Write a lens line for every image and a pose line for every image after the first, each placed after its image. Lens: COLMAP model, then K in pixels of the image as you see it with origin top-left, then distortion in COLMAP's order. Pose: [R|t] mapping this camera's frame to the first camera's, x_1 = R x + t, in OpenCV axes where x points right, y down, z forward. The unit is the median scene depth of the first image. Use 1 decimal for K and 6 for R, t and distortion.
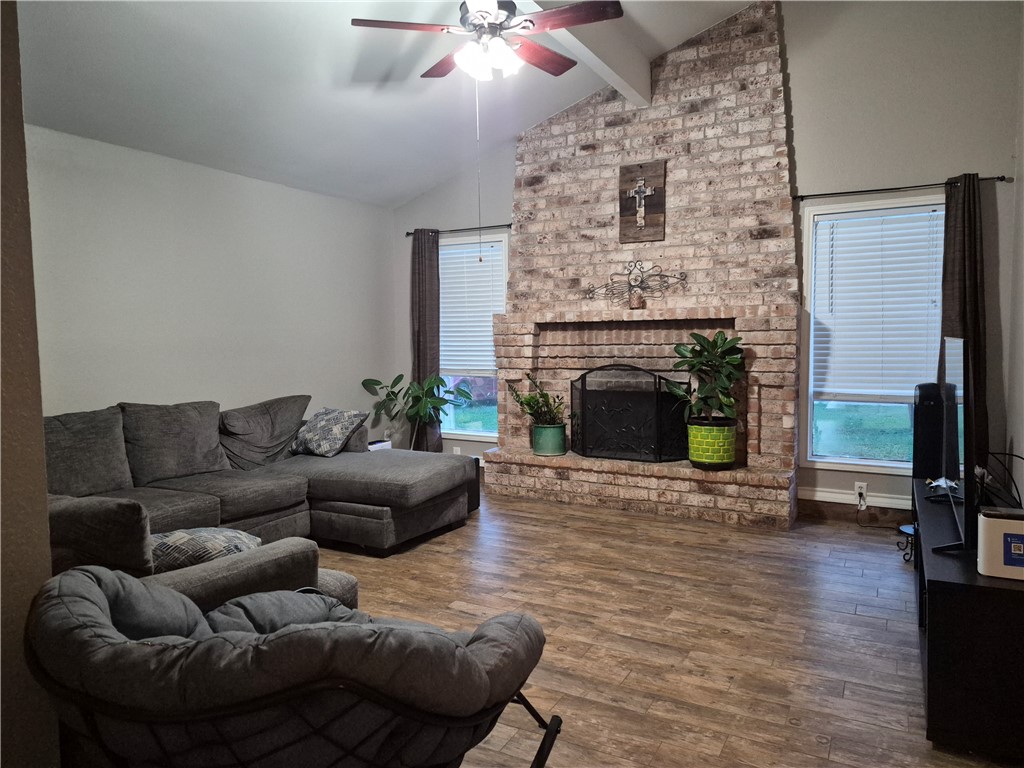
lens RADIAL K [[706.4, 0, 506.3], [0, 706.4, 375.2], [0, 0, 1]] dist [0.079882, -0.091582]
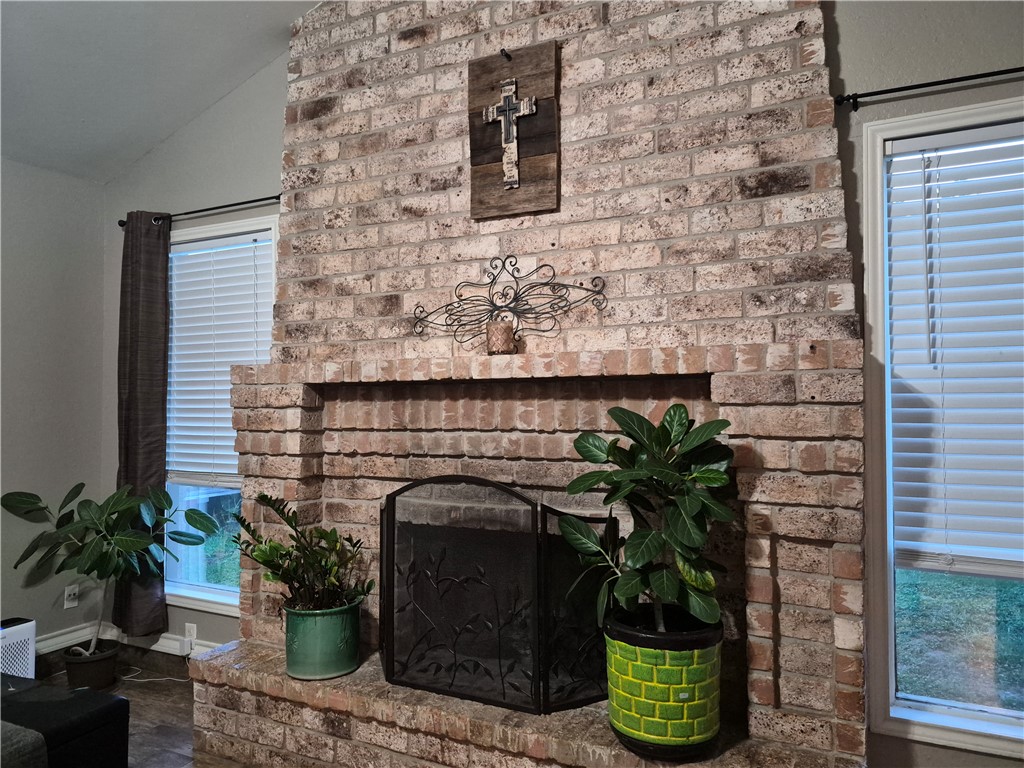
lens RADIAL K [[706.4, 0, 513.7], [0, 706.4, 383.4], [0, 0, 1]] dist [0.079882, -0.091582]
pose [[0.999091, 0.006399, 0.042147, 0.185457], [-0.002760, 0.996305, -0.085839, -0.037763], [-0.042541, 0.085644, 0.995417, 0.581882]]
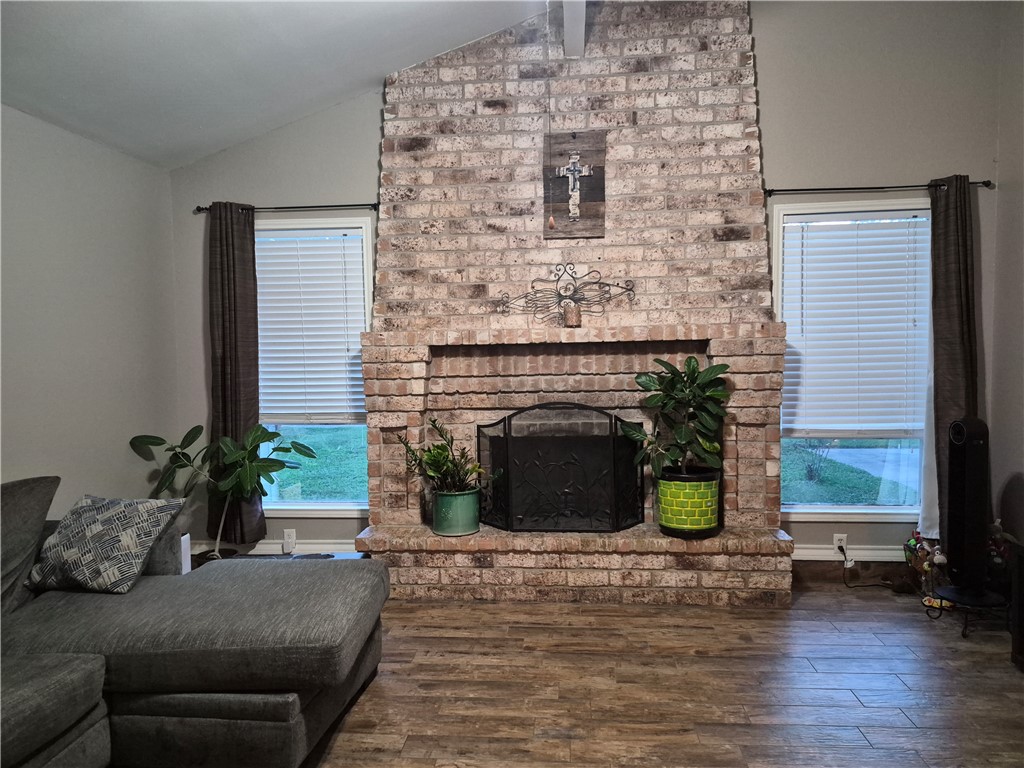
lens RADIAL K [[706.4, 0, 511.6], [0, 706.4, 391.4], [0, 0, 1]] dist [0.079882, -0.091582]
pose [[0.914874, -0.027481, 0.402803, -0.191618], [0.031004, 0.999517, -0.002227, -0.028106], [-0.402547, 0.014526, 0.915284, 0.371513]]
